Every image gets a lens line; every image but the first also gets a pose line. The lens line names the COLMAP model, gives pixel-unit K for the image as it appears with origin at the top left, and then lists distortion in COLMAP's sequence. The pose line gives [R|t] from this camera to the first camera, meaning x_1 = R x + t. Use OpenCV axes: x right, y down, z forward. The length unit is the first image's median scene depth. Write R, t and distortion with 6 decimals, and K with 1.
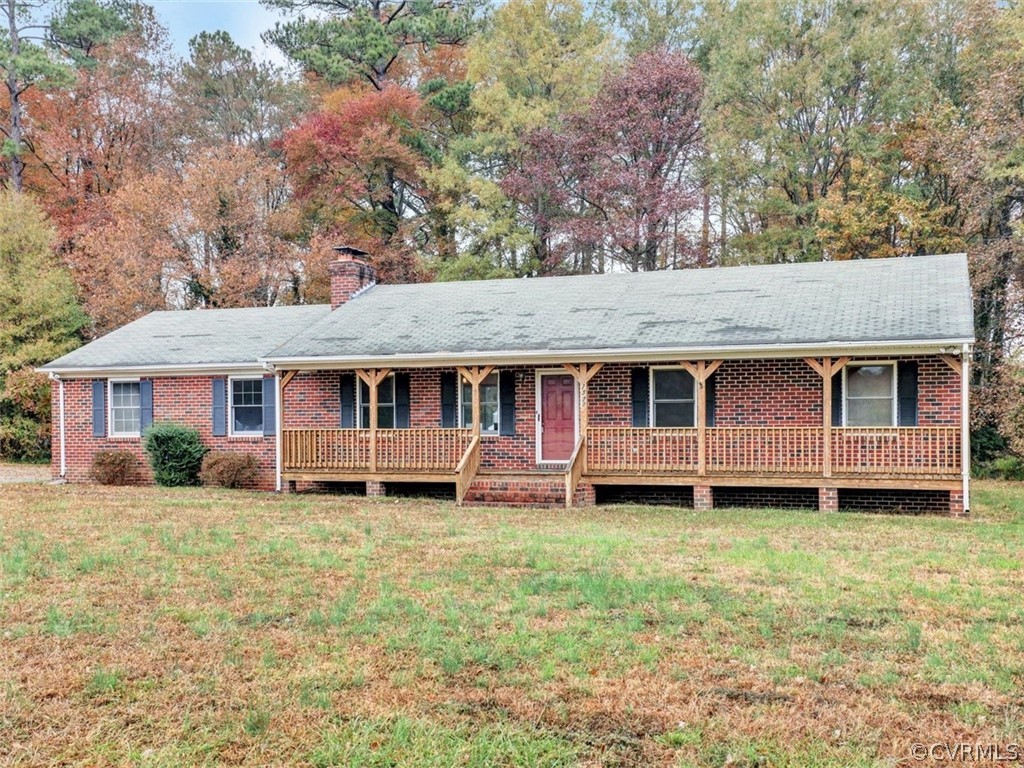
lens RADIAL K [[970.0, 0, 512.0], [0, 970.0, 375.0], [0, 0, 1]] dist [0.050985, 0.000000]
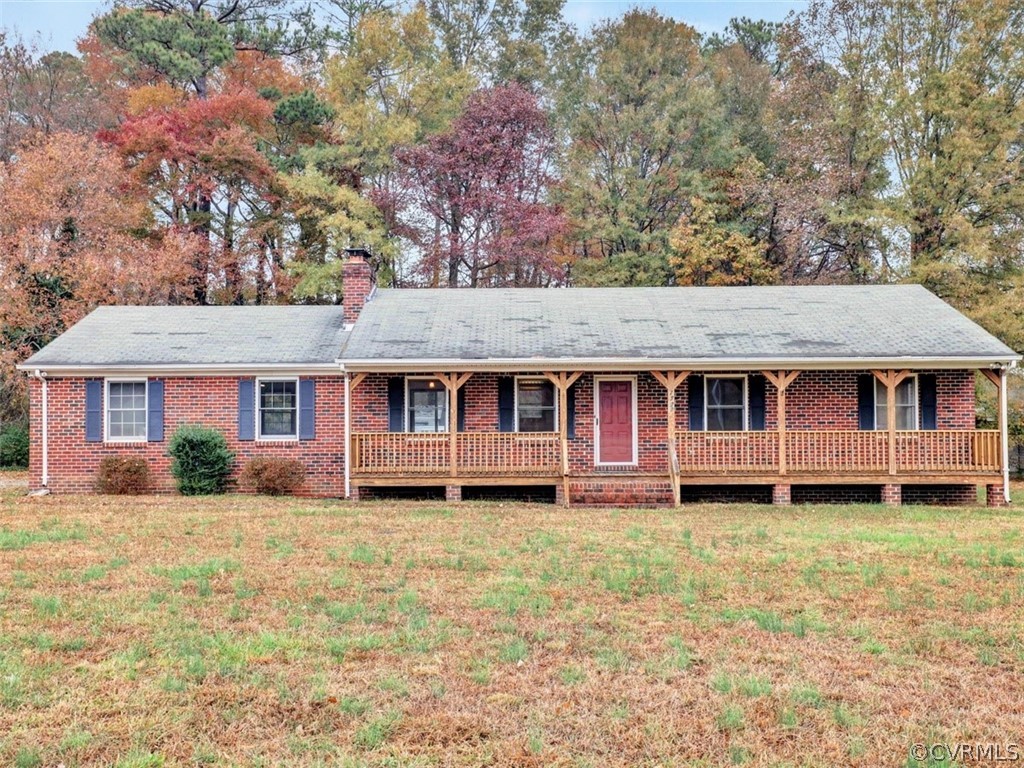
lens RADIAL K [[896.7, 0, 512.1], [0, 896.7, 391.8], [0, 0, 1]] dist [0.030866, -0.002792]
pose [[0.958070, 0.012570, 0.286259, -0.336571], [-0.014848, 0.999873, 0.005789, 0.007118], [-0.286150, -0.009796, 0.958135, 0.100084]]
